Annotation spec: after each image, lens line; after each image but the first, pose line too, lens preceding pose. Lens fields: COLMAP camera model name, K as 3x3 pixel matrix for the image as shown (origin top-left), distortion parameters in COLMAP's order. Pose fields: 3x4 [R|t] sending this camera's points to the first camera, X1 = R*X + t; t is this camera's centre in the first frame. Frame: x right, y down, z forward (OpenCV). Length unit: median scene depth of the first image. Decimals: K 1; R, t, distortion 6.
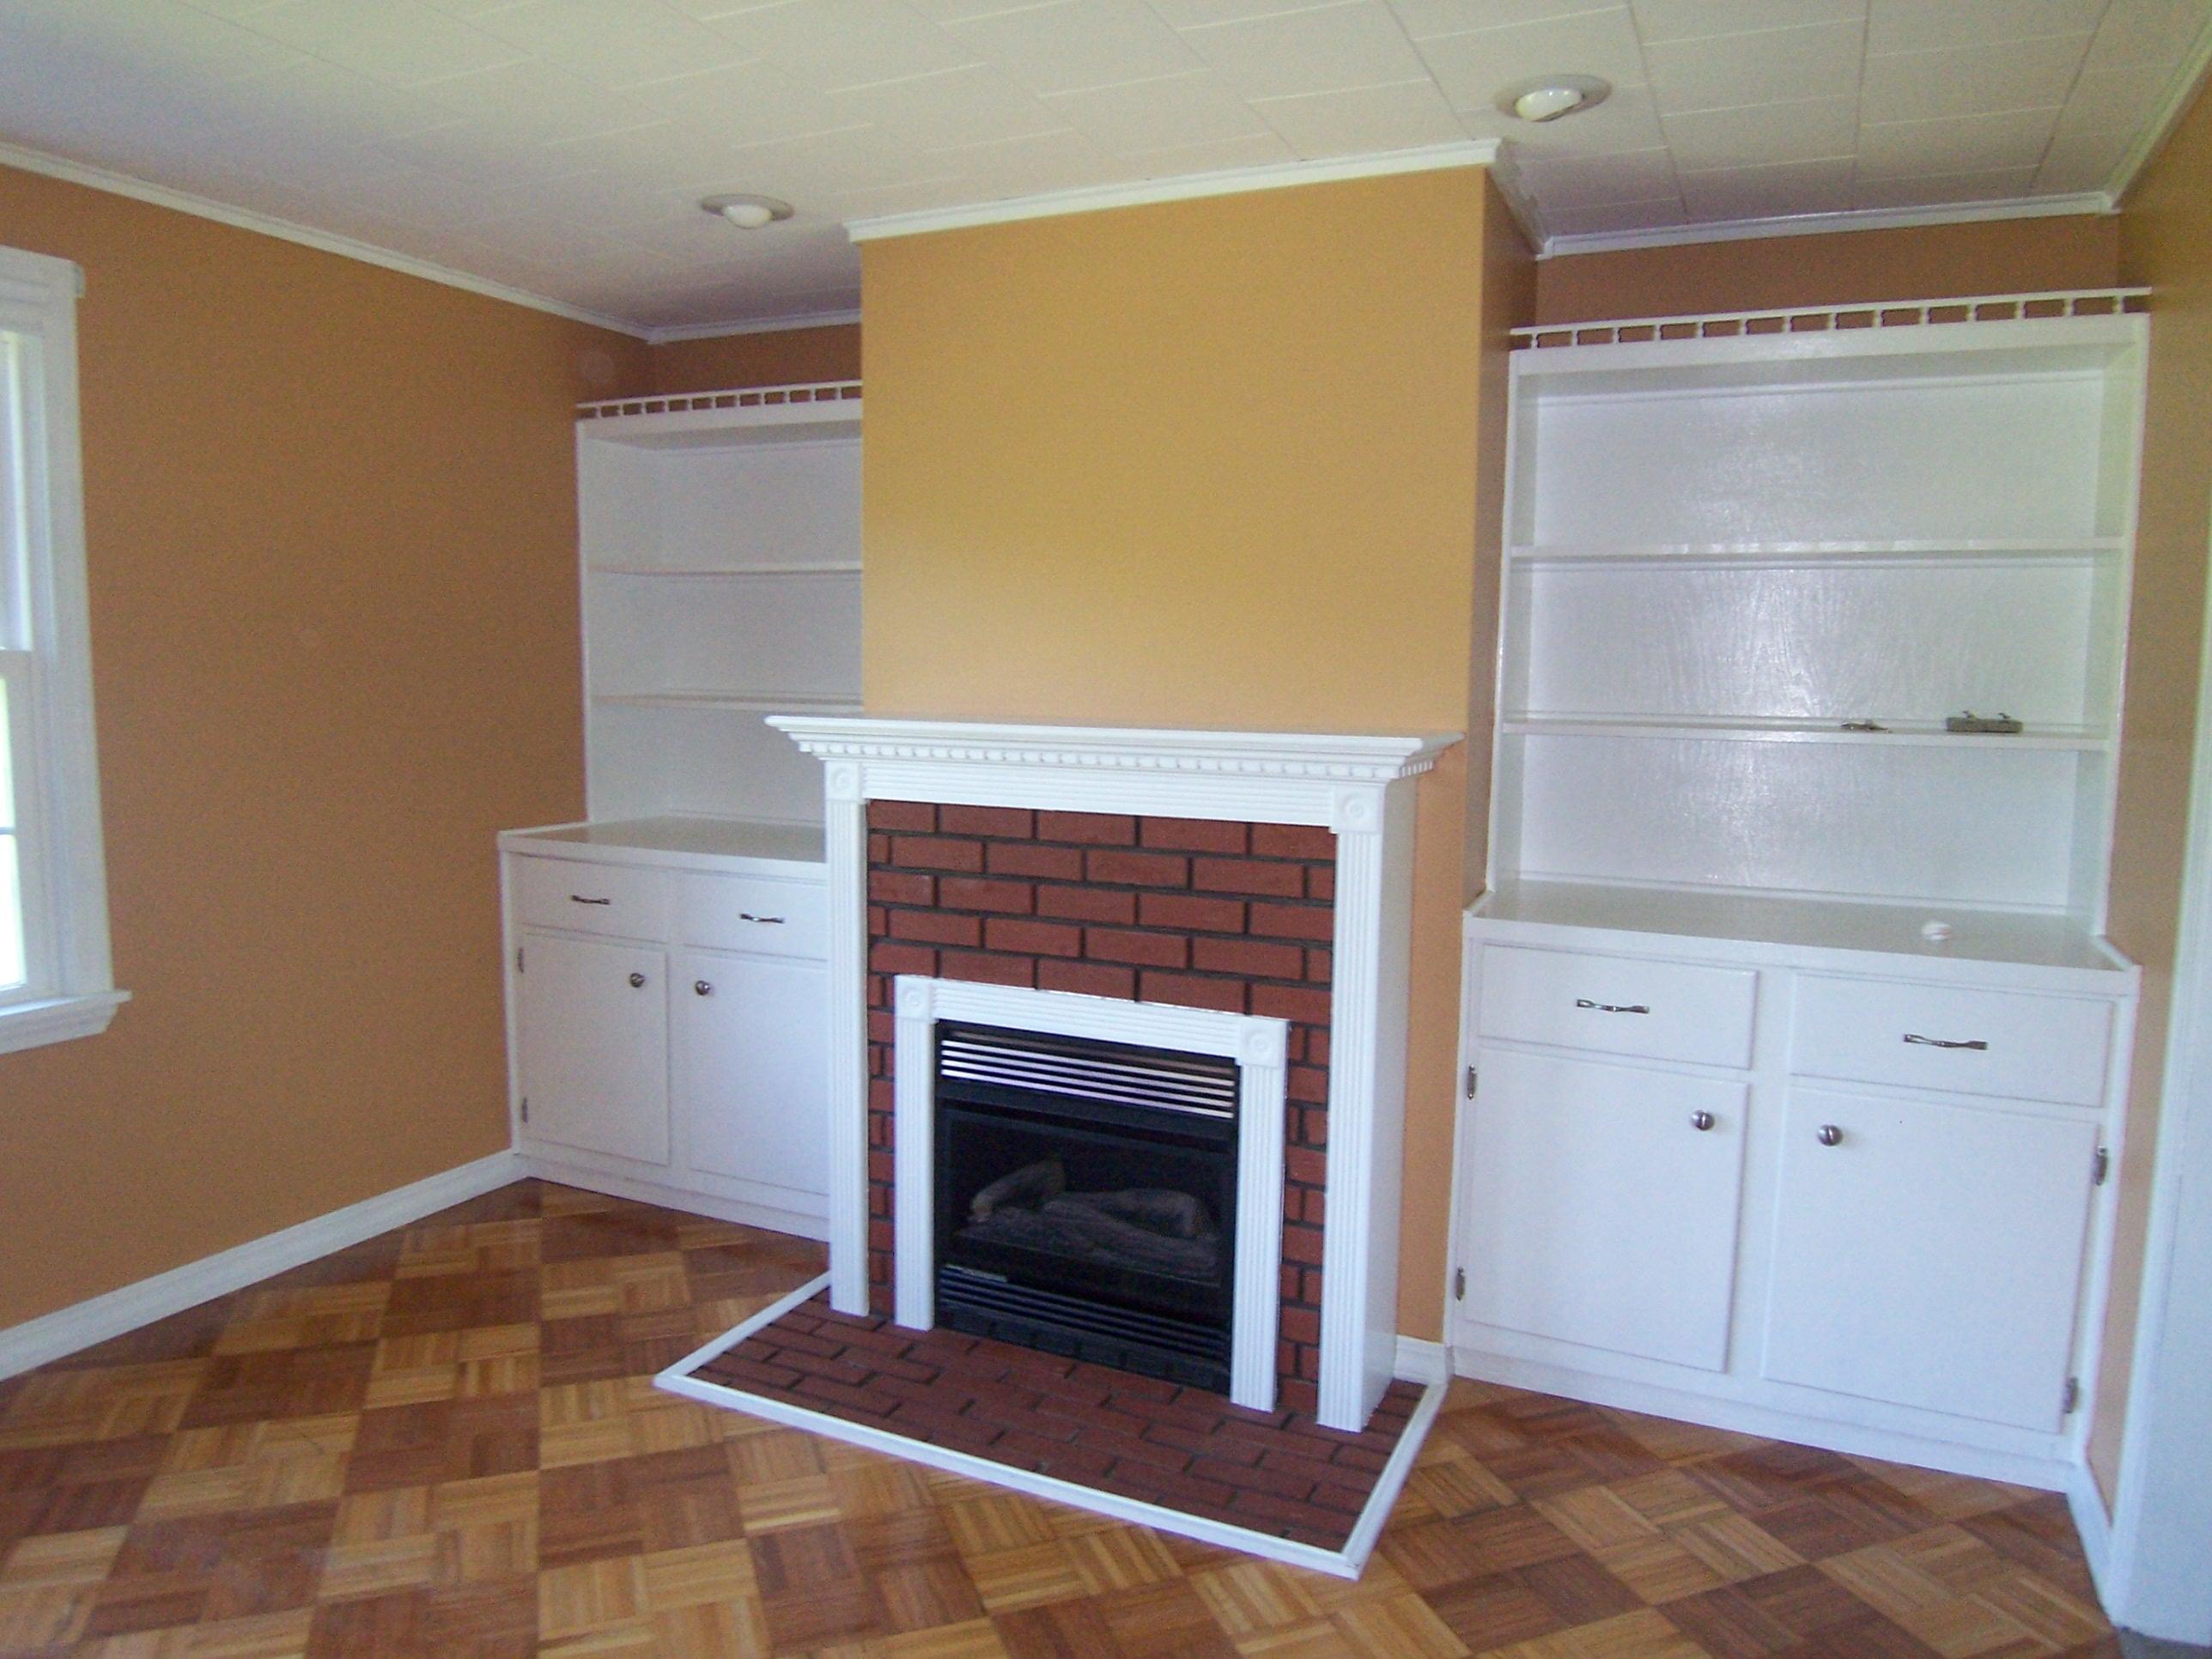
lens RADIAL K [[1509.5, 0, 1106.0], [0, 1509.5, 829.5], [0, 0, 1]] dist [-0.007663, -0.006803]
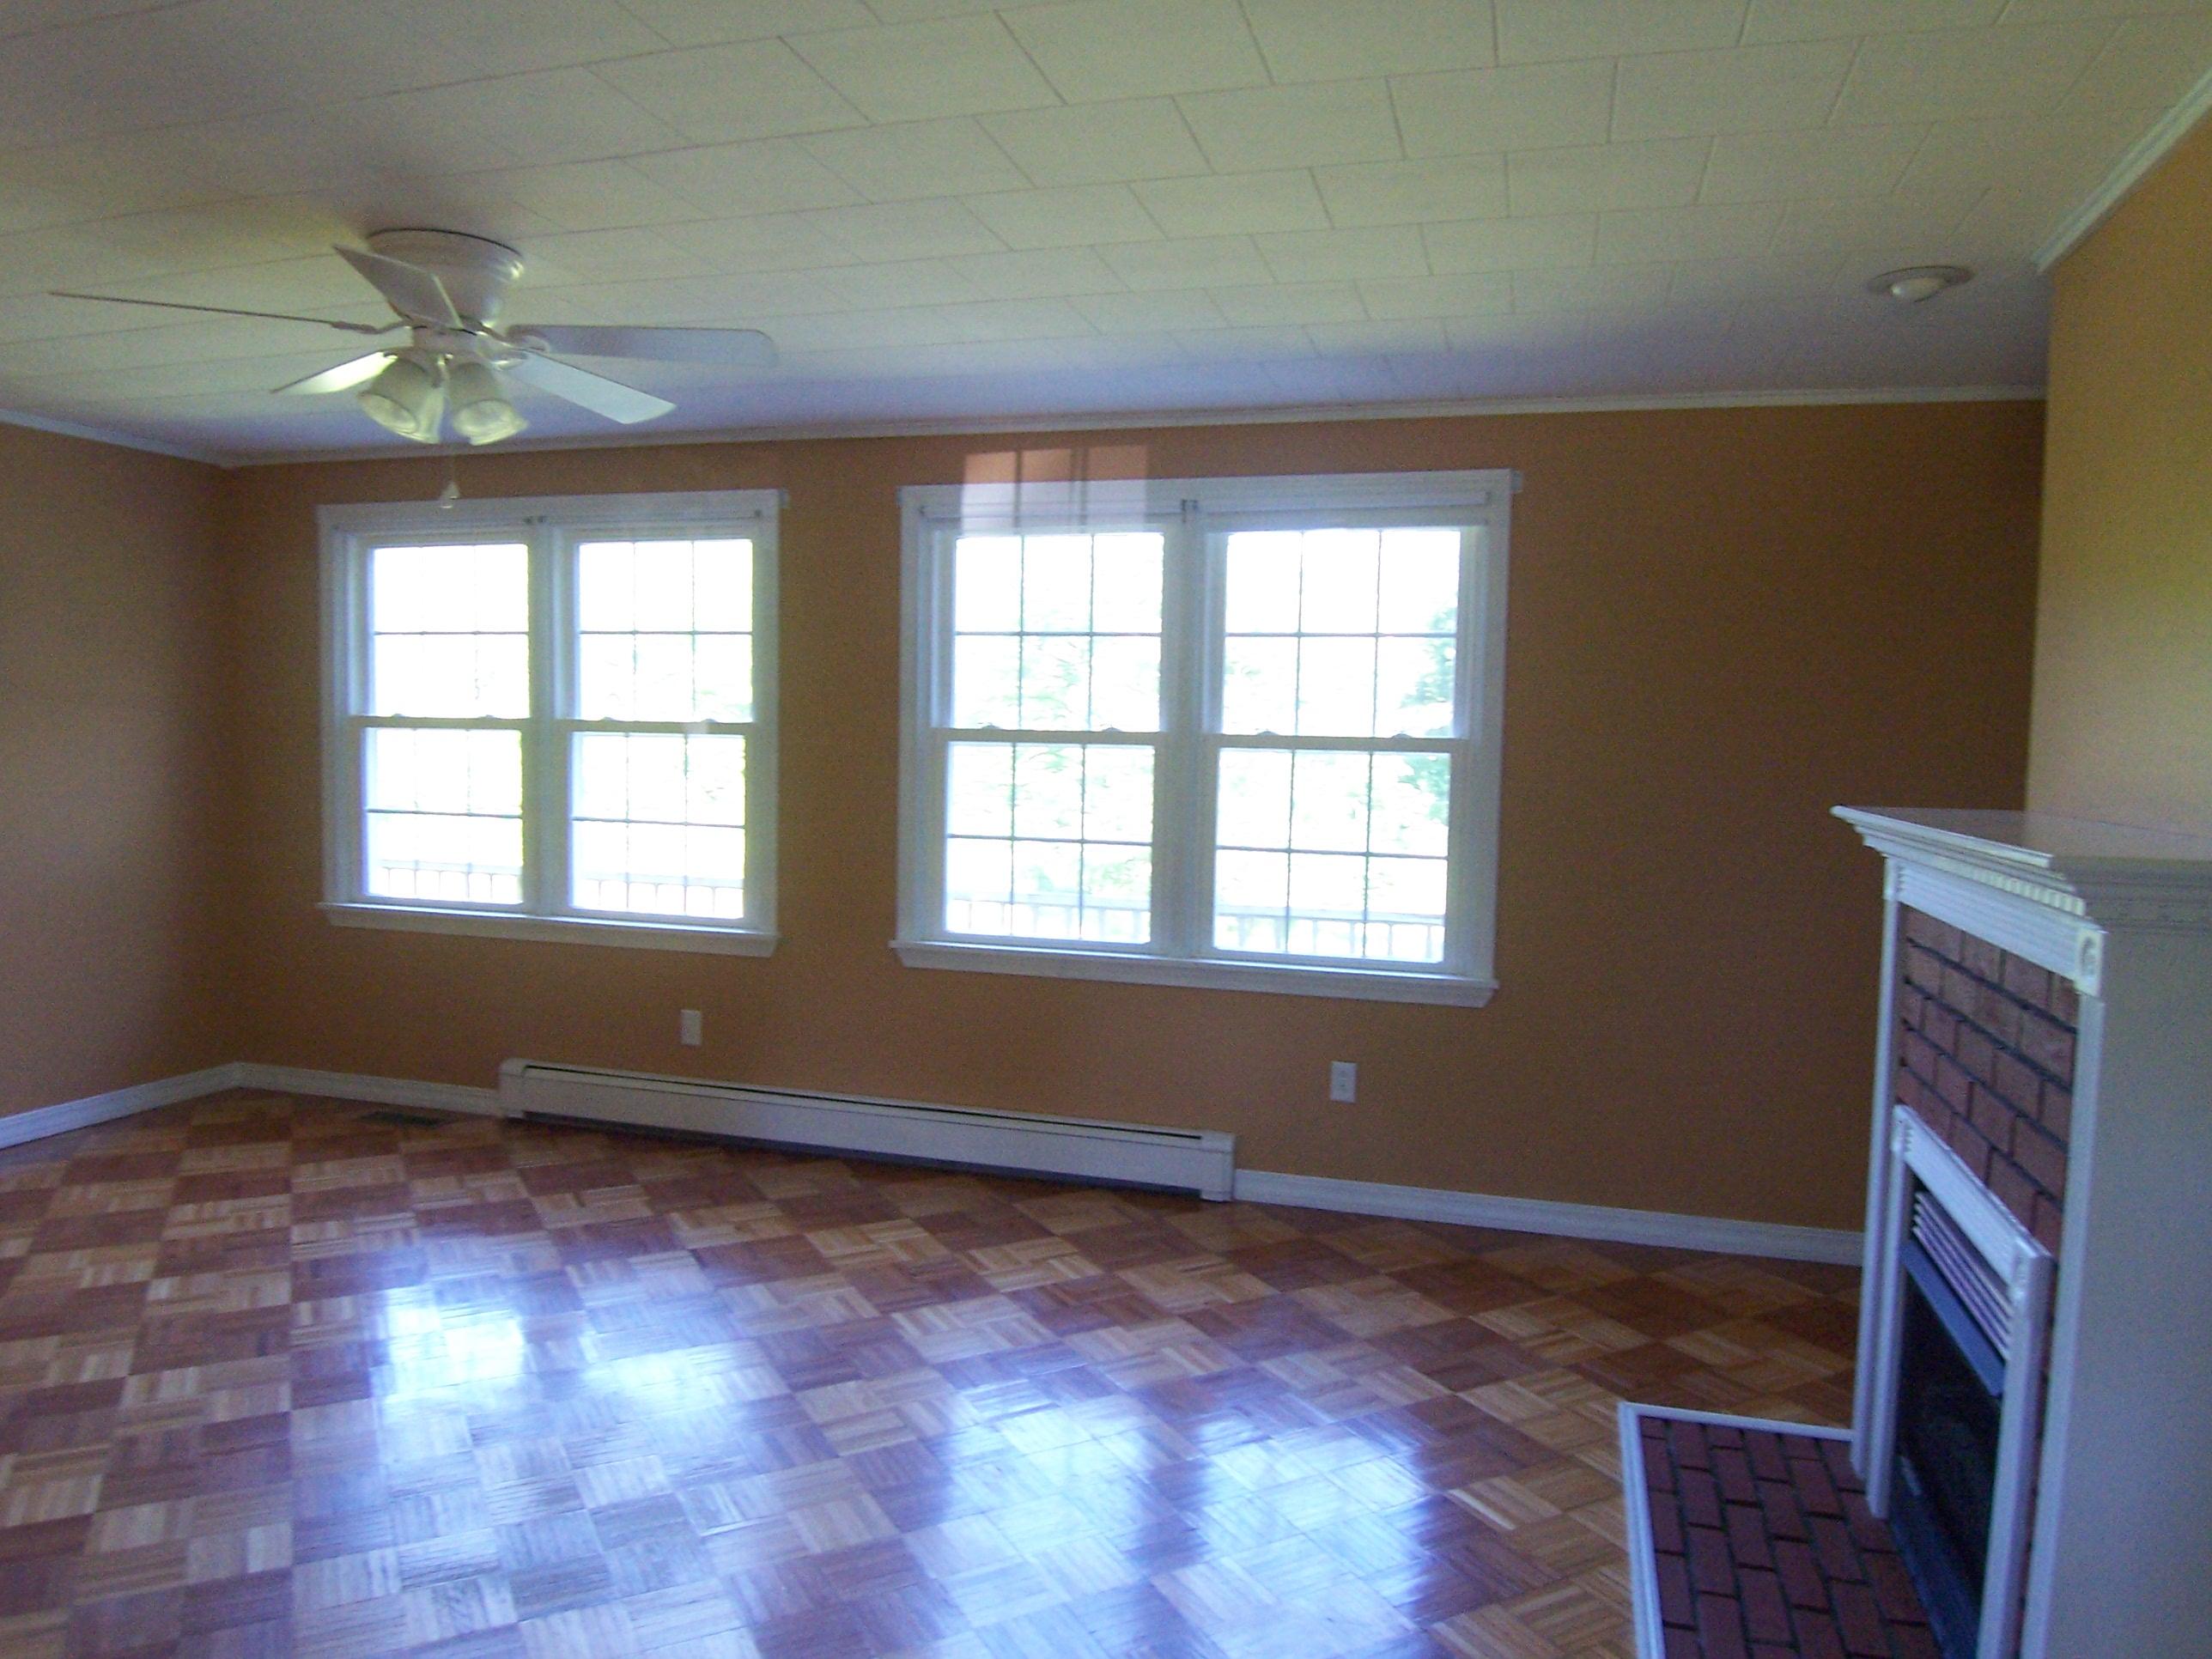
lens RADIAL K [[1504.7, 0, 1106.0], [0, 1504.7, 829.5], [0, 0, 1]] dist [-0.005359, -0.032573]
pose [[0.150385, 0.053403, -0.987184, 0.675938], [-0.126465, 0.991376, 0.034364, -0.035282], [0.980505, 0.119677, 0.155842, 0.411808]]
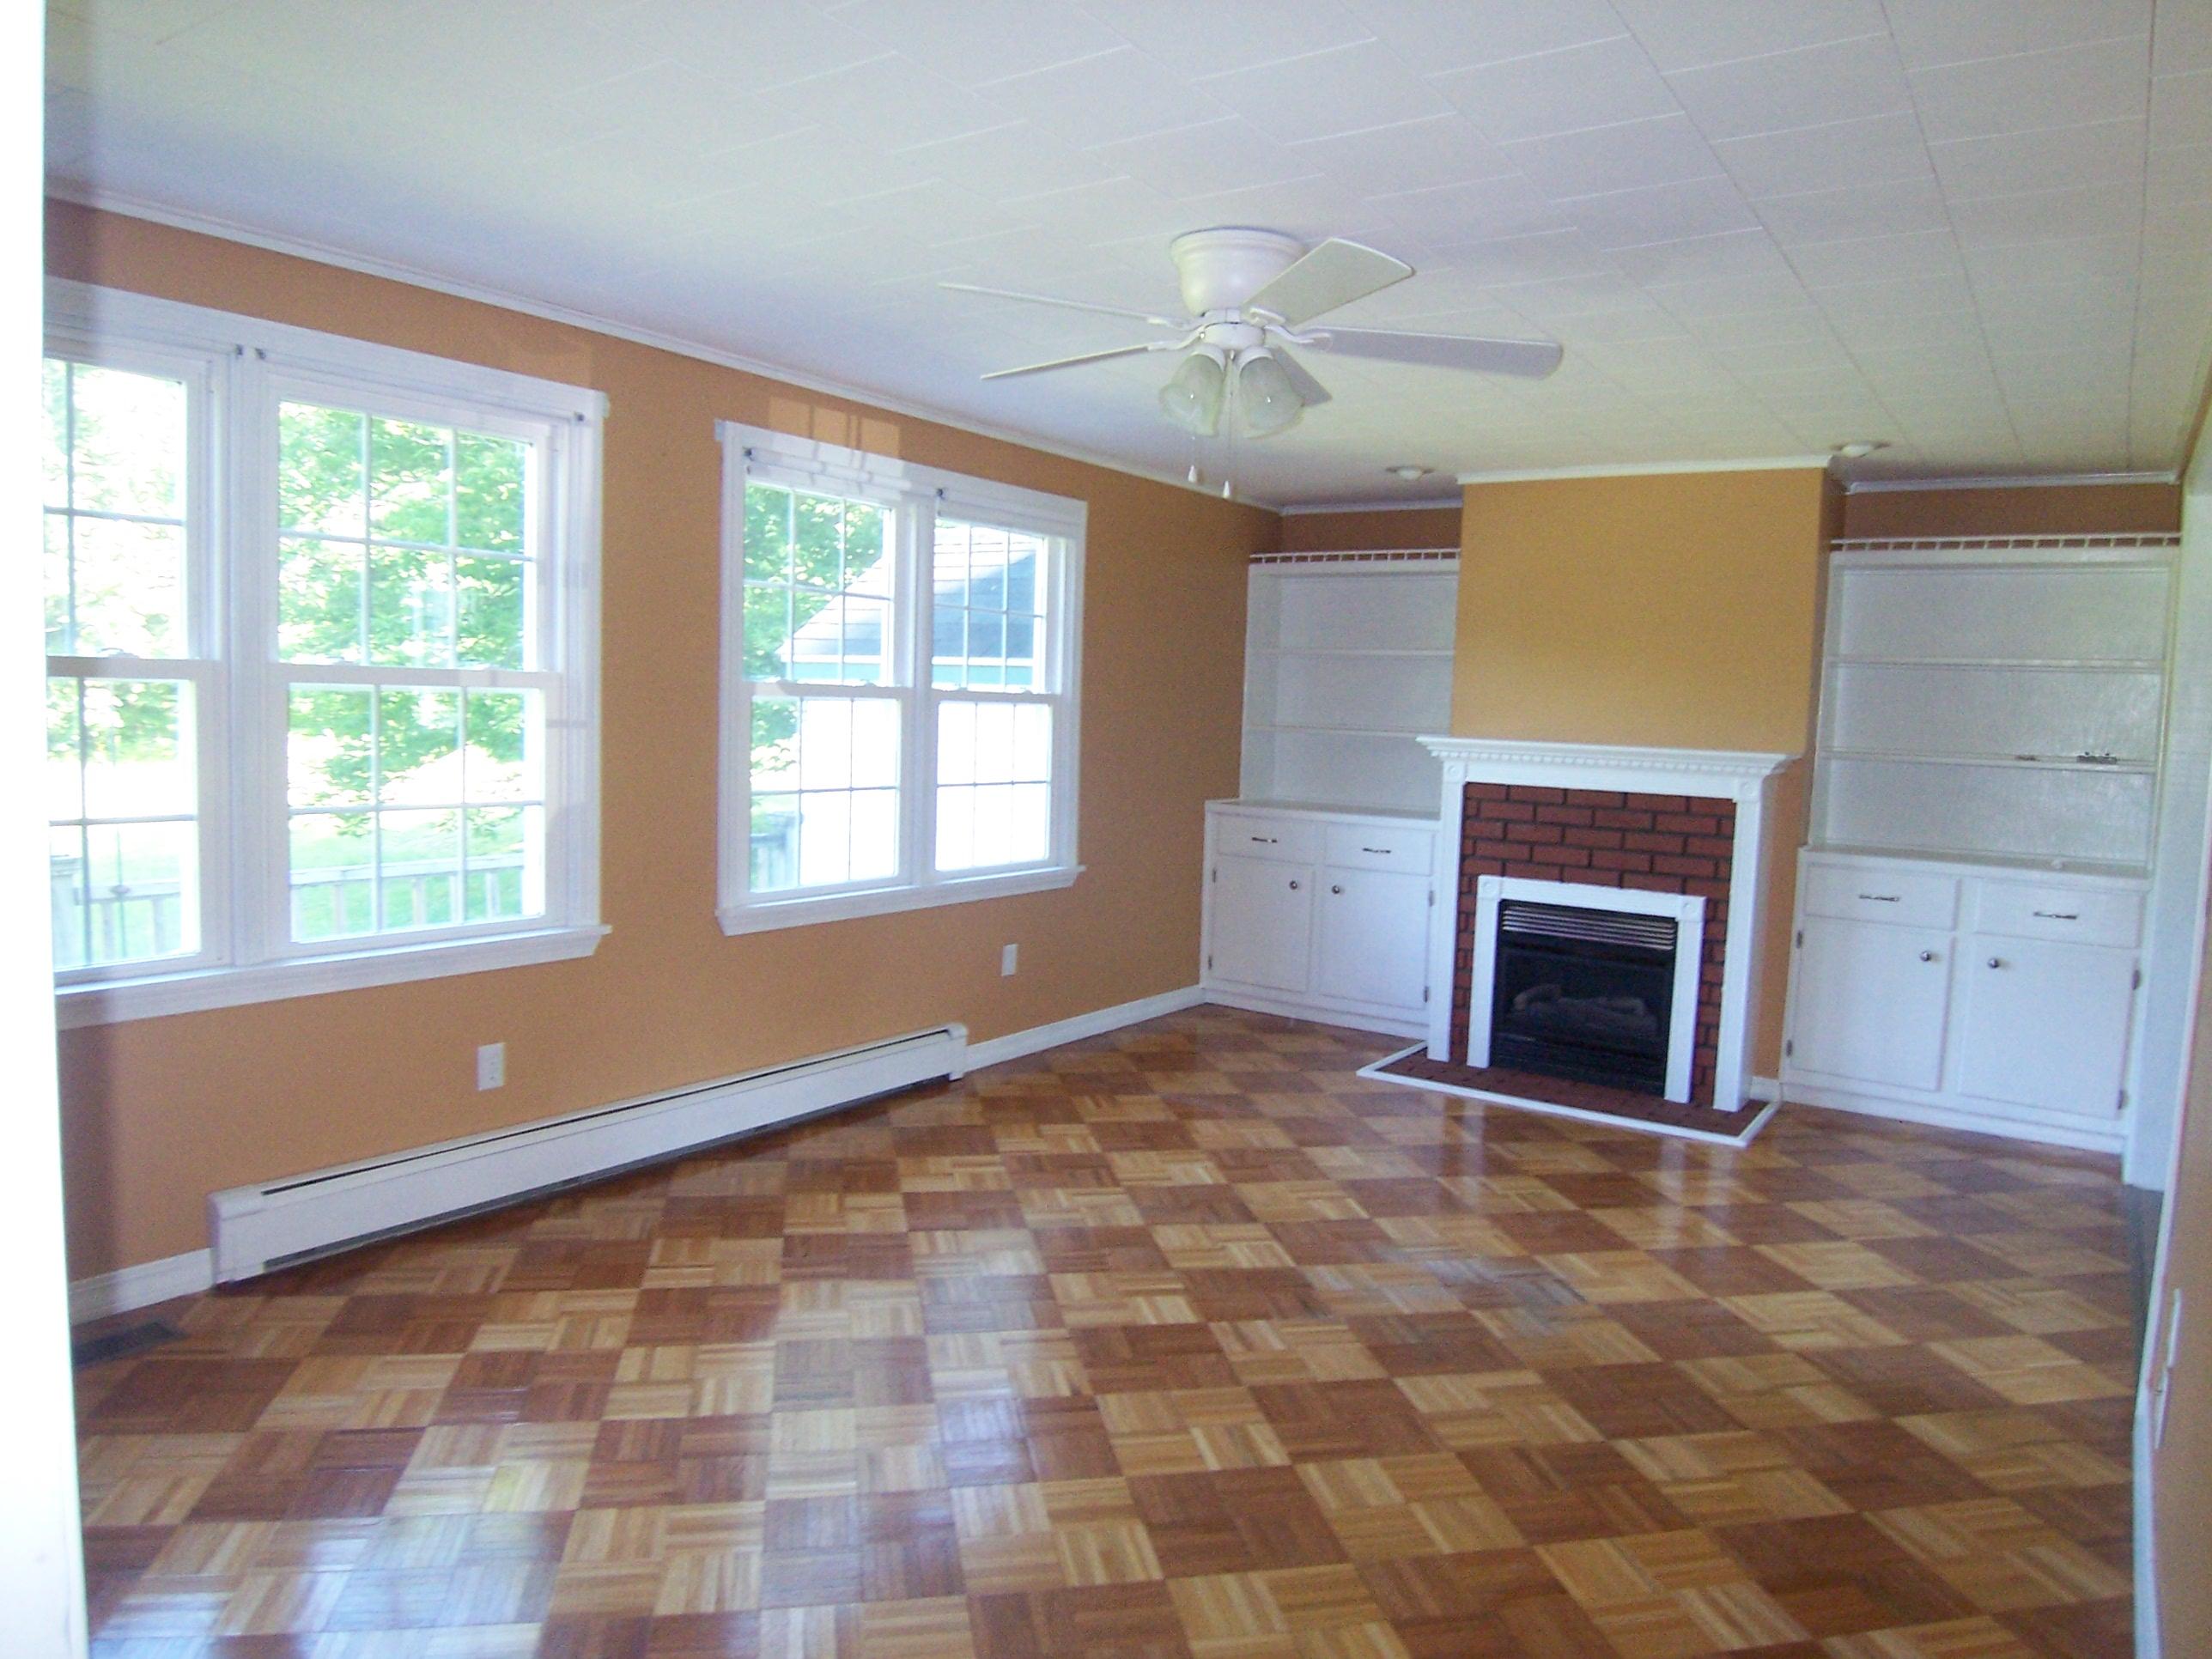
lens RADIAL K [[1504.7, 0, 1106.0], [0, 1504.7, 829.5], [0, 0, 1]] dist [-0.005359, -0.032573]
pose [[0.988162, 0.035071, -0.149354, -0.338384], [-0.038957, 0.998972, -0.023178, 0.106380], [0.148388, 0.028723, 0.988512, -0.981425]]
